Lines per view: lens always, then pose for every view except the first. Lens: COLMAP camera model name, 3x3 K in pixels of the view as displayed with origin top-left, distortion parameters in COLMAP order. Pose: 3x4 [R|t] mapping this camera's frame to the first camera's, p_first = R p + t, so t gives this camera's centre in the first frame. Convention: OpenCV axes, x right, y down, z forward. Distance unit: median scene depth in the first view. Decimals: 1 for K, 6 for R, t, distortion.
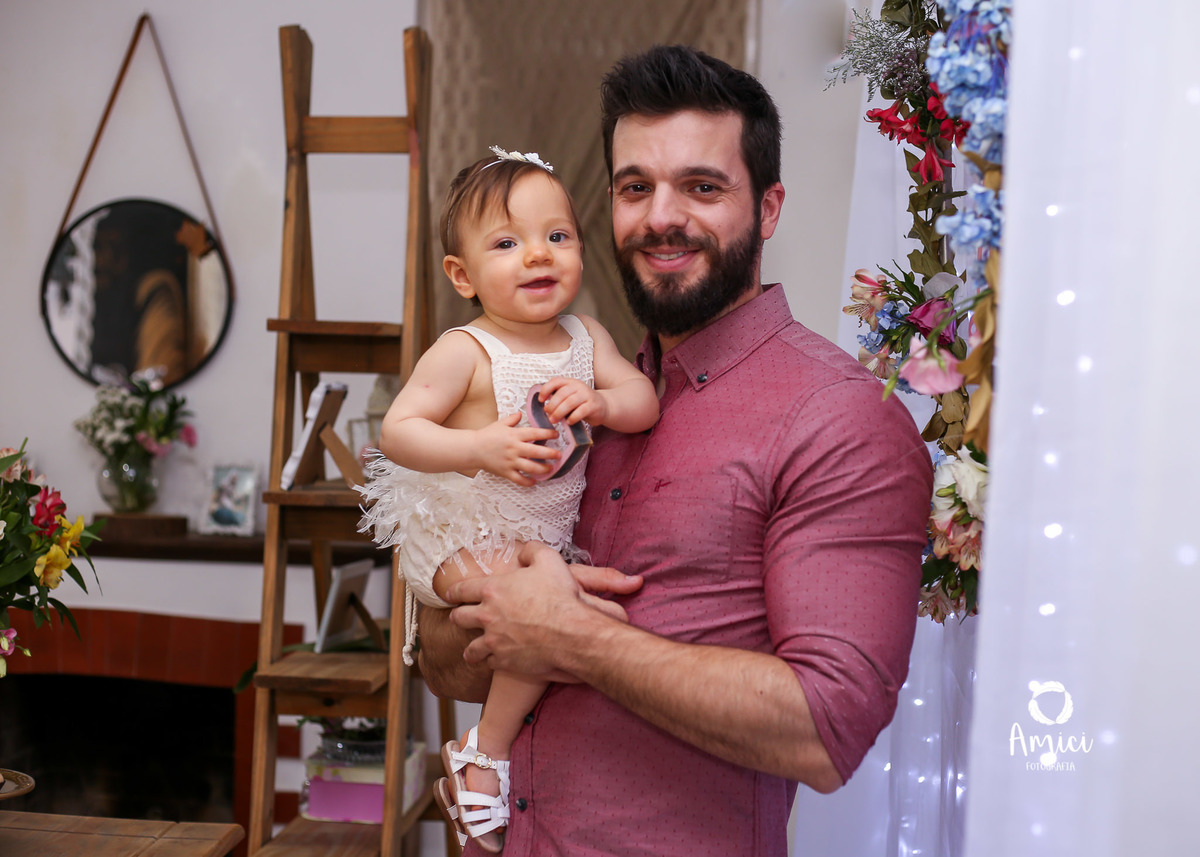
lens RADIAL K [[1958.5, 0, 600.0], [0, 1958.5, 428.5], [0, 0, 1]] dist [-0.097491, -0.077318]
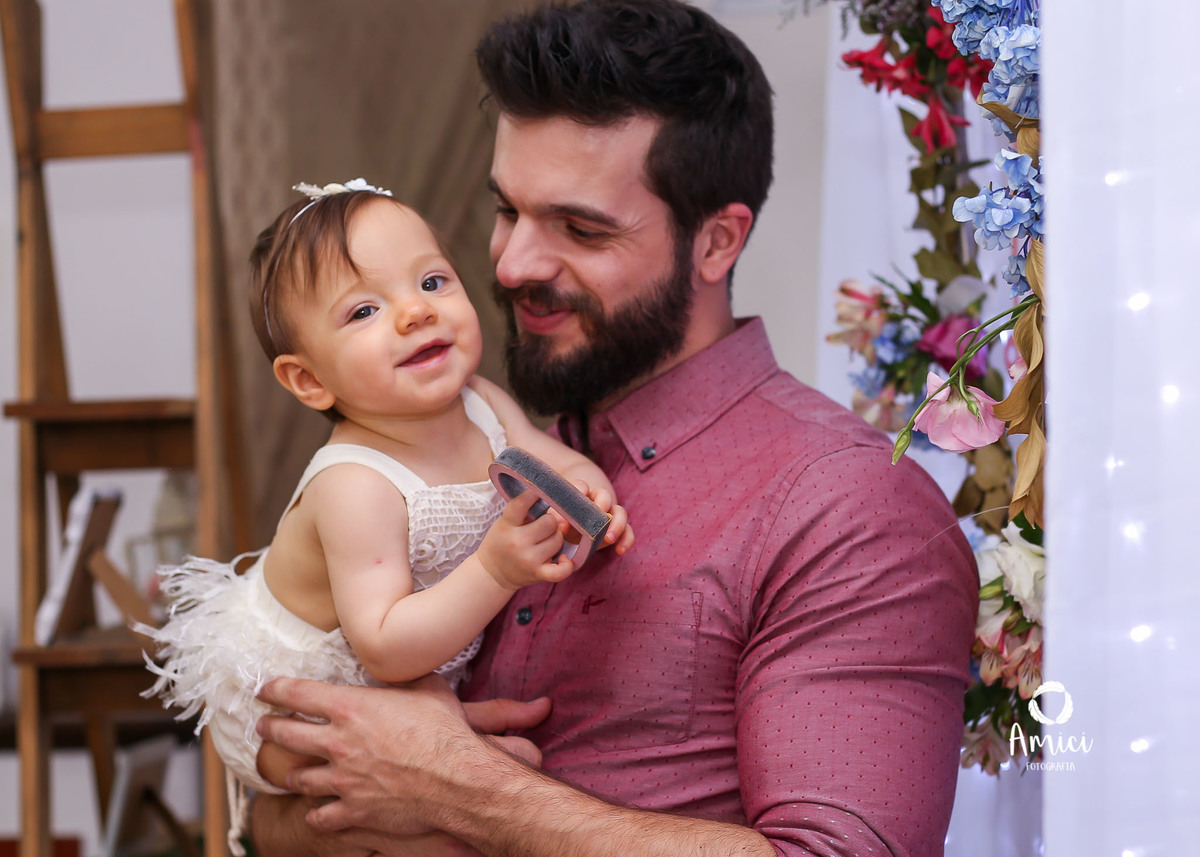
lens RADIAL K [[1952.7, 0, 637.3], [0, 1952.7, 428.5], [0, 0, 1]] dist [-0.092752, -0.099695]
pose [[0.993881, -0.063760, 0.090201, -0.007666], [0.065854, 0.997620, -0.020439, -0.018993], [-0.088683, 0.026254, 0.995714, 0.314895]]
